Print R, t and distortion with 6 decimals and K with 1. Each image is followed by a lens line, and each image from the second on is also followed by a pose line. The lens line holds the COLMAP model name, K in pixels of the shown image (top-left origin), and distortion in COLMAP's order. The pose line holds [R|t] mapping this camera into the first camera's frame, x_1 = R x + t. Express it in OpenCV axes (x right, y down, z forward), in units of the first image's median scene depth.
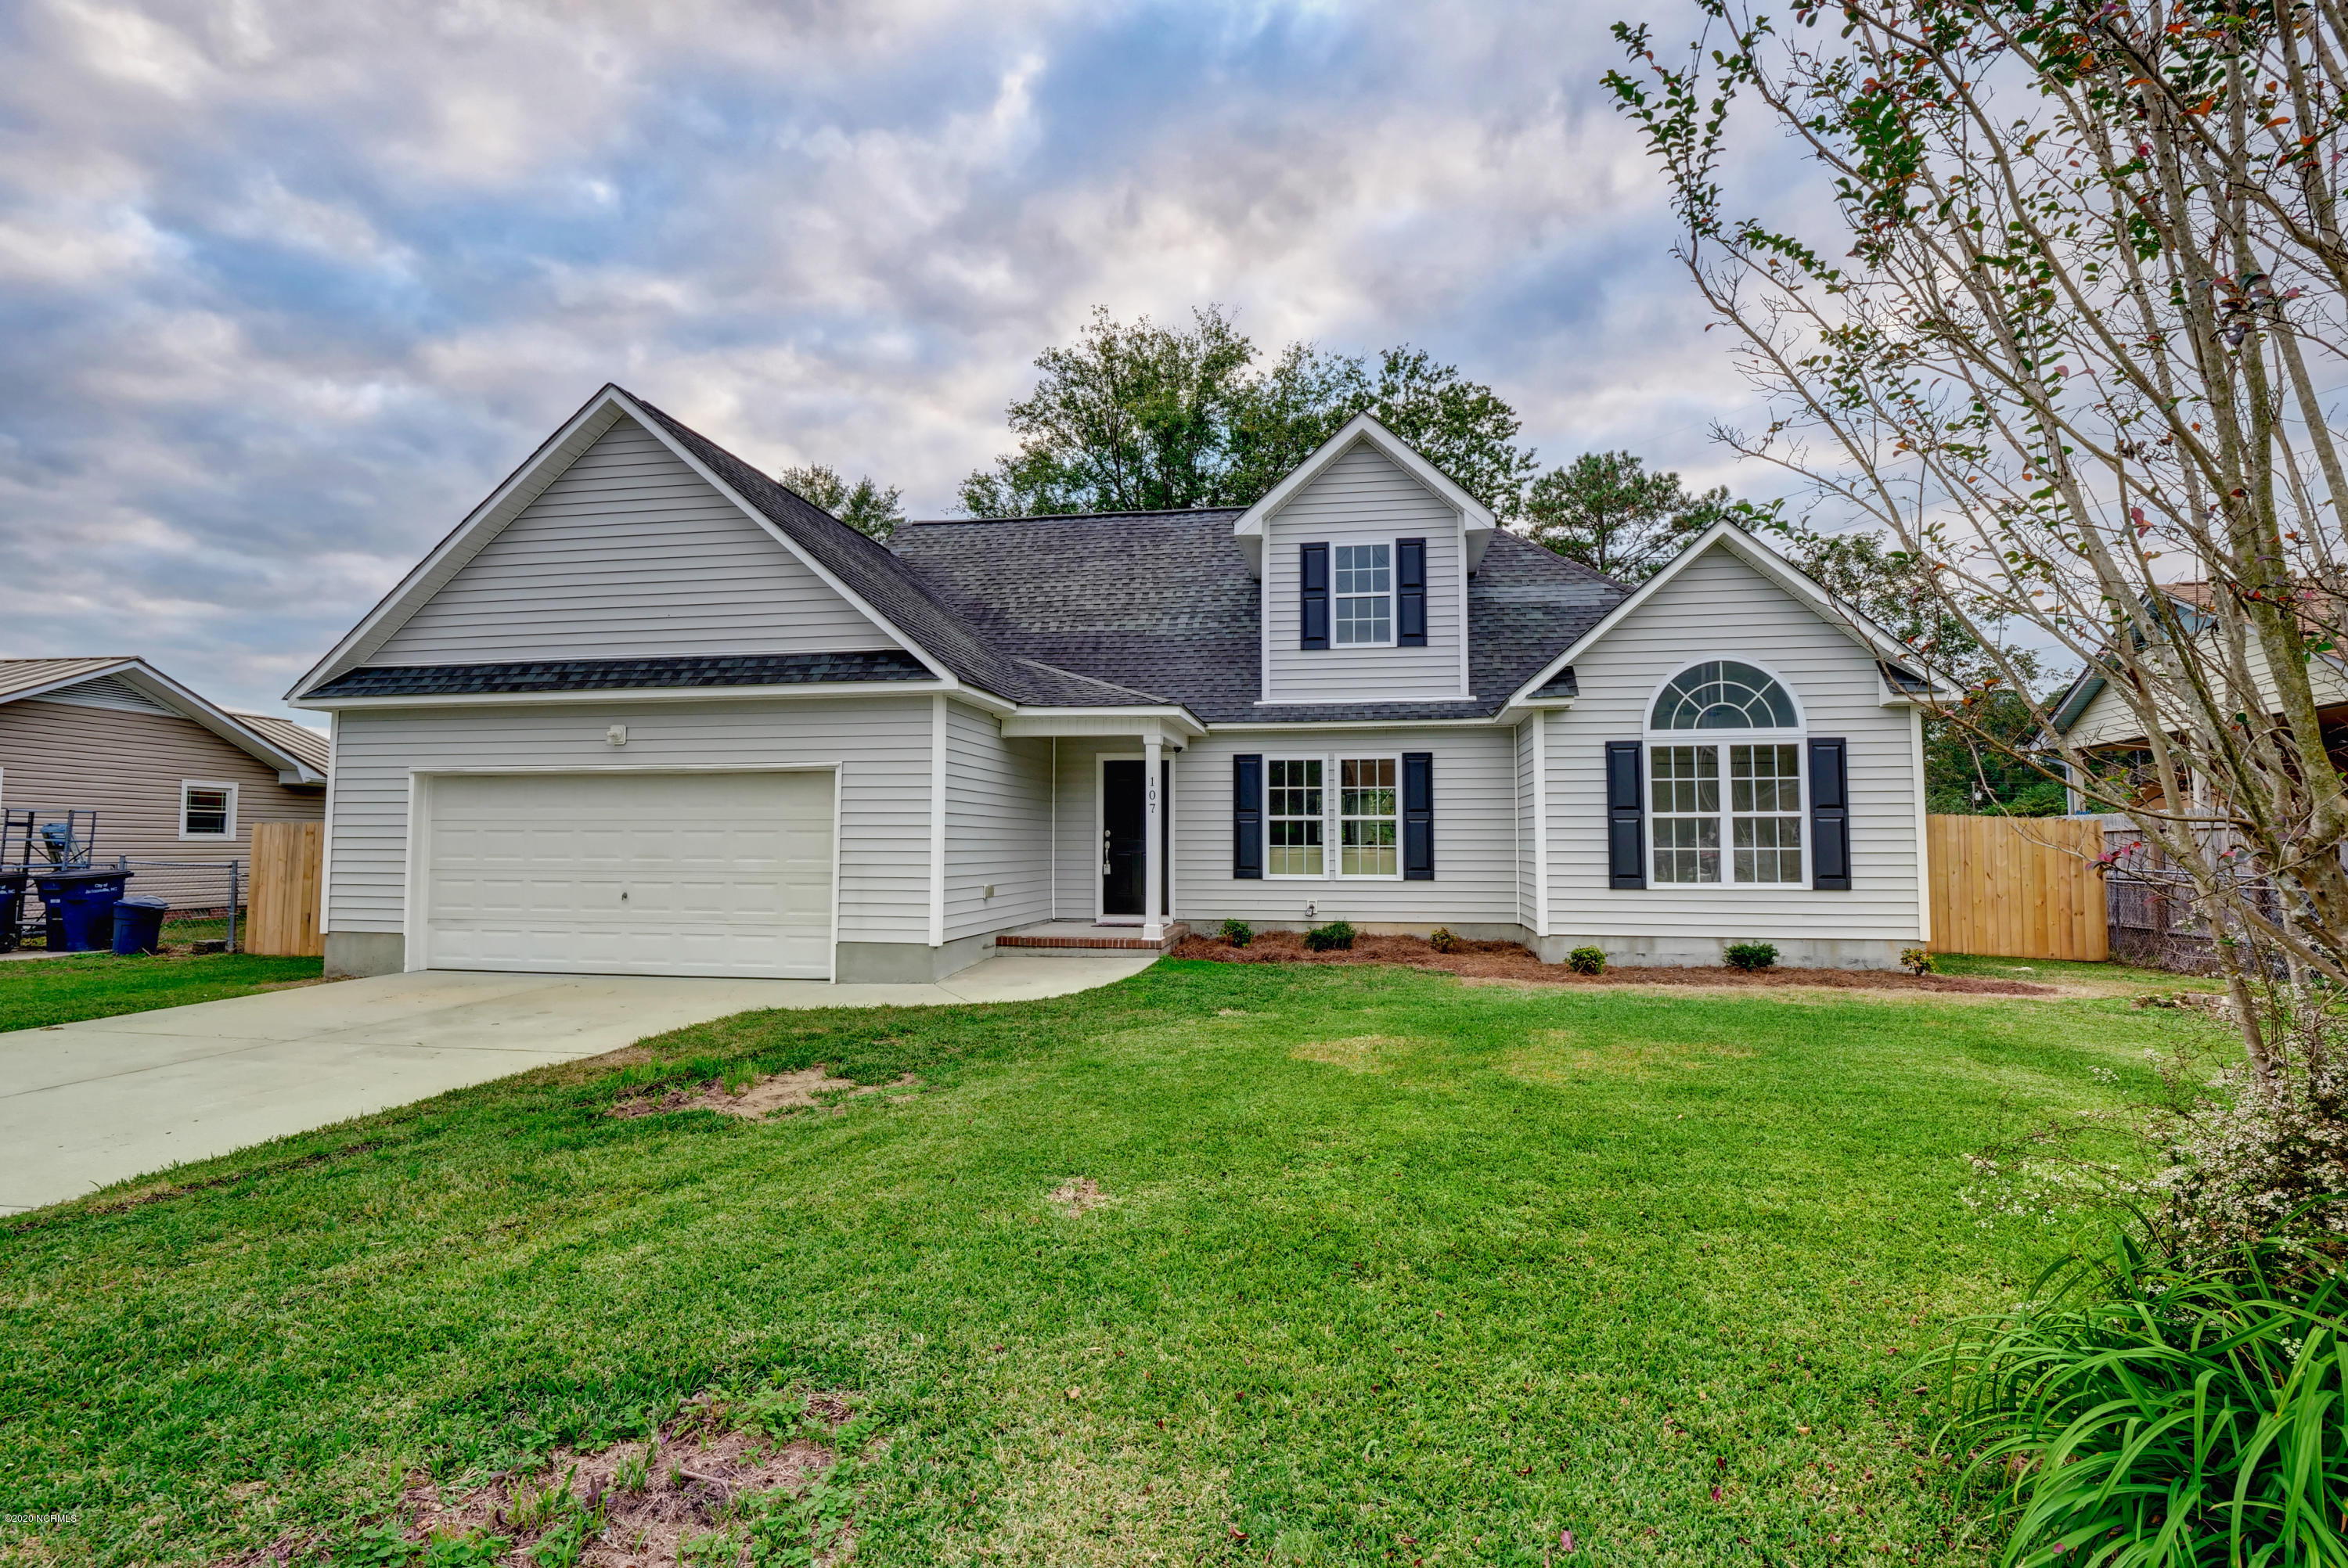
lens RADIAL K [[1109.8, 0, 1174.0], [0, 1109.8, 784.0], [0, 0, 1]] dist [0.001039, 0.000120]
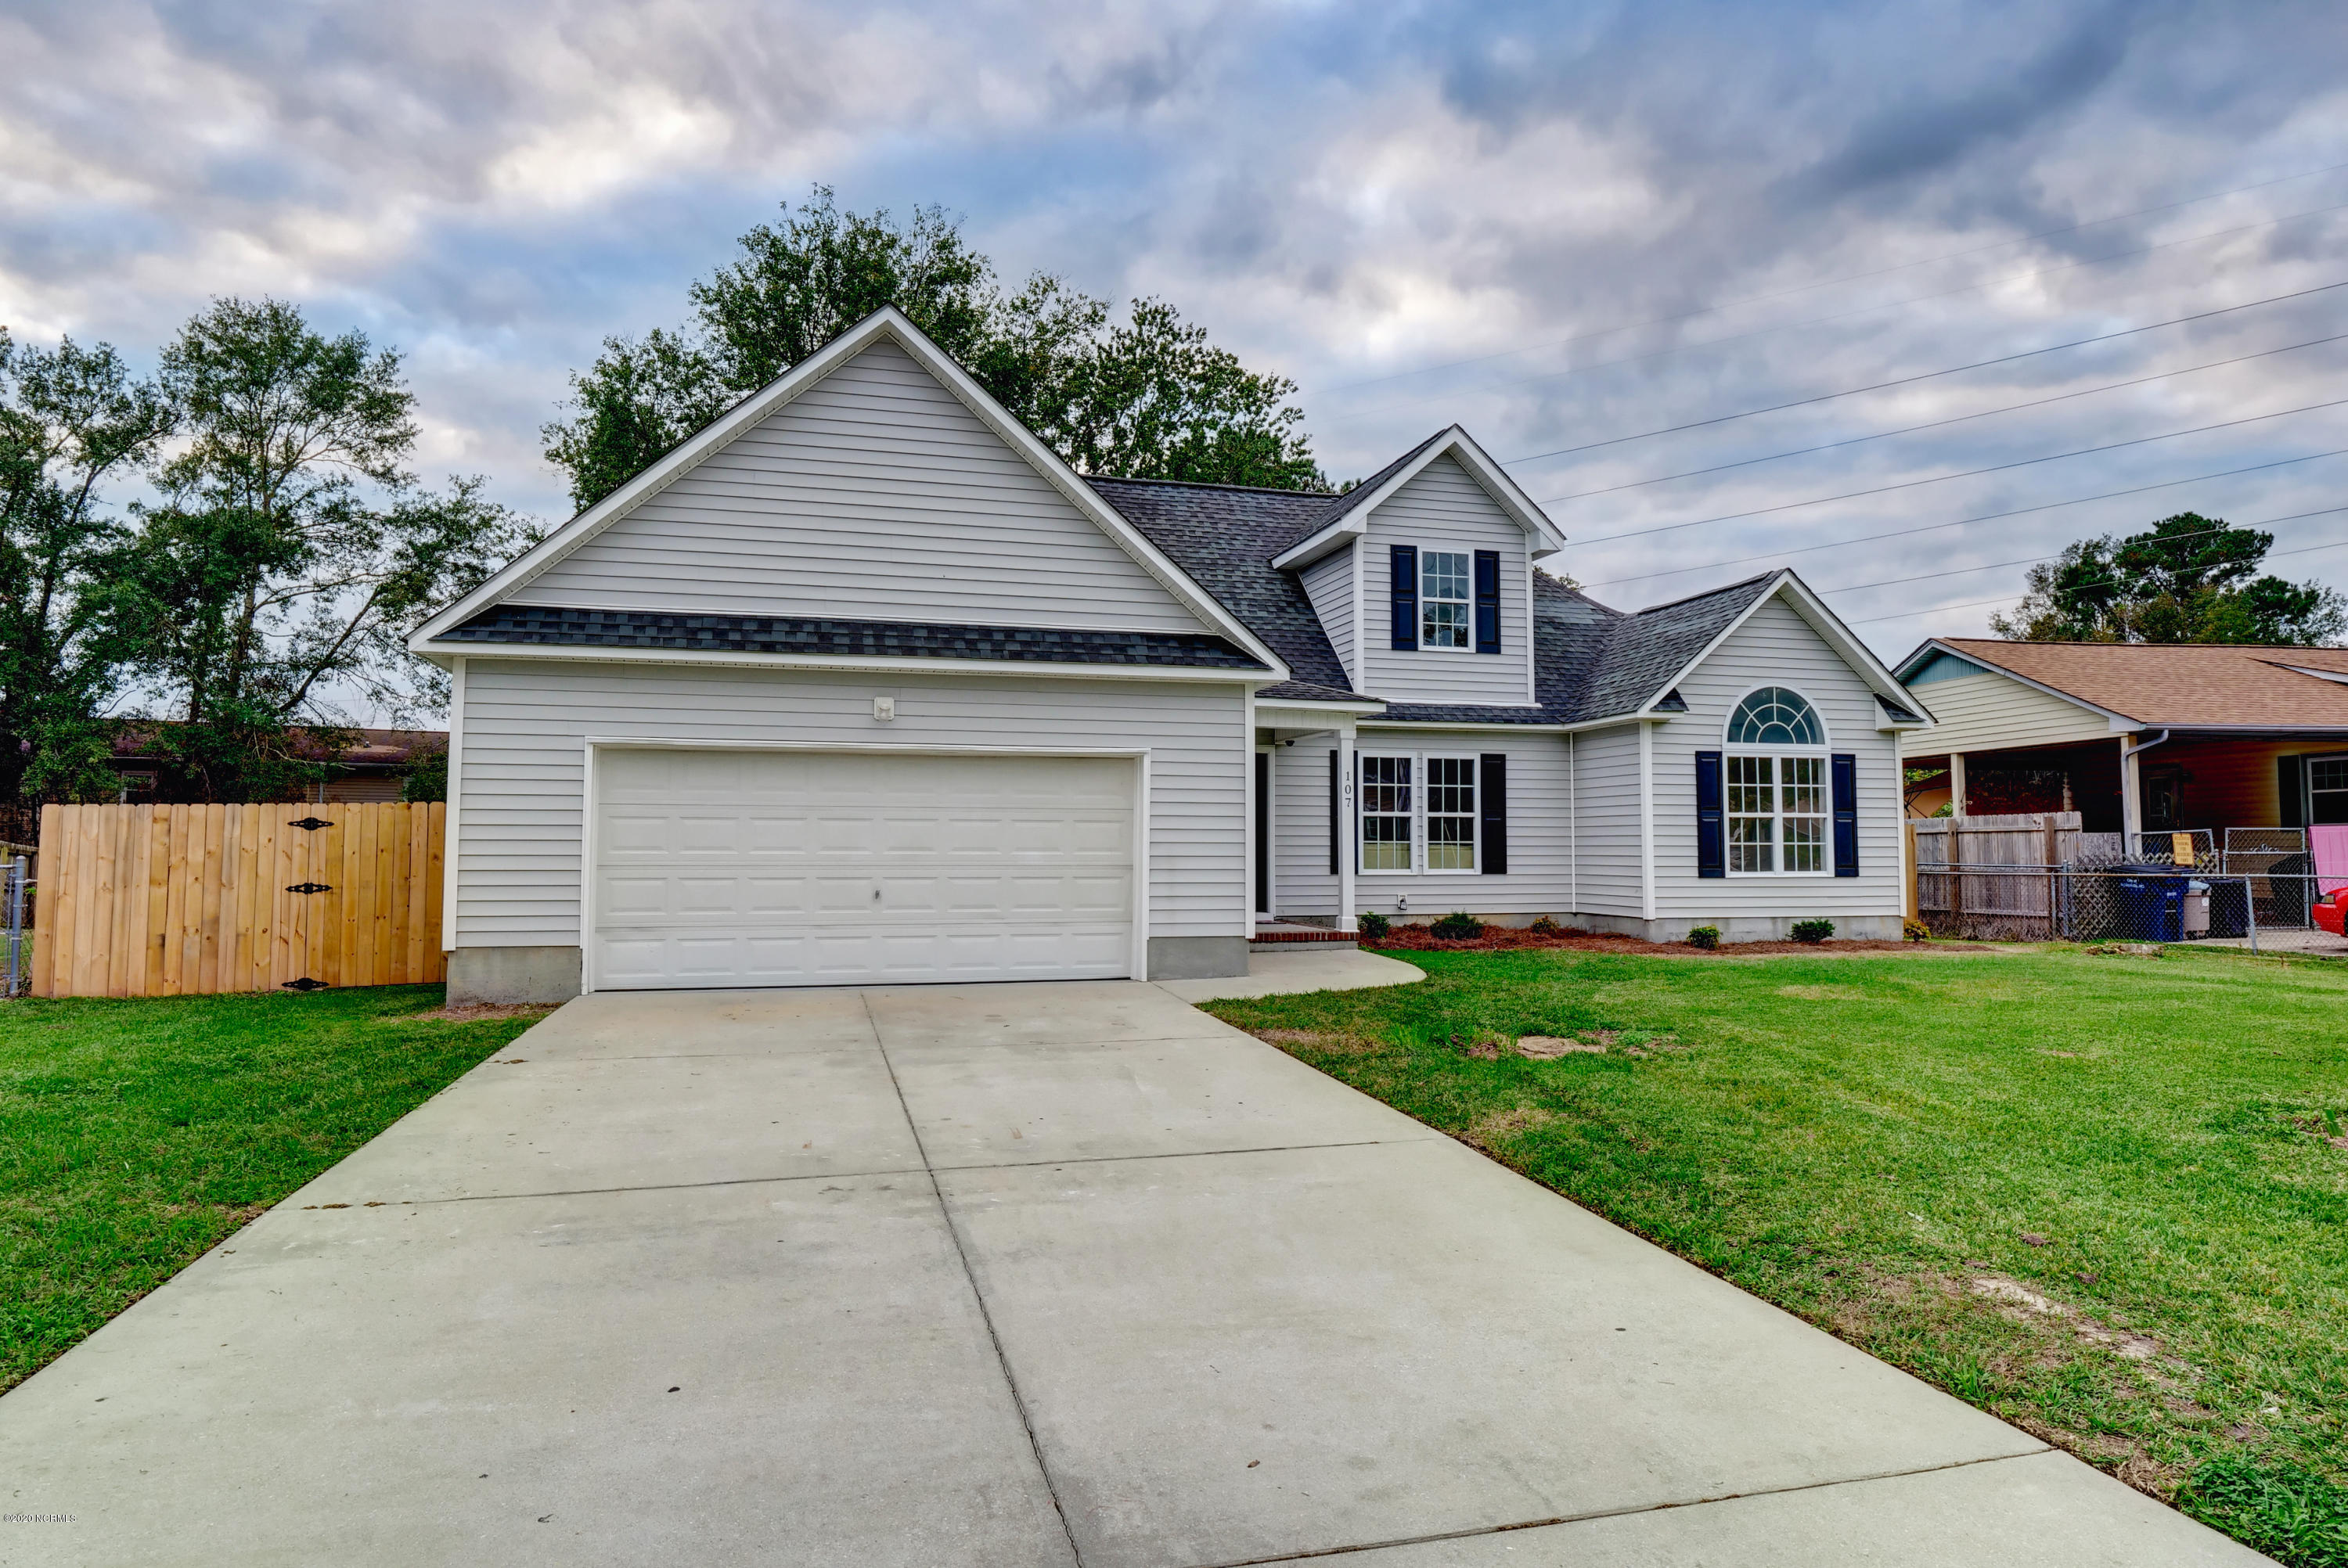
lens RADIAL K [[1354.3, 0, 1174.0], [0, 1354.3, 784.0], [0, 0, 1]] dist [0.000472, 0.000034]
pose [[0.906832, 0.021098, 0.420964, -0.683021], [-0.023196, 0.999731, -0.000137, 0.008839], [-0.420853, -0.009640, 0.907077, -0.054042]]
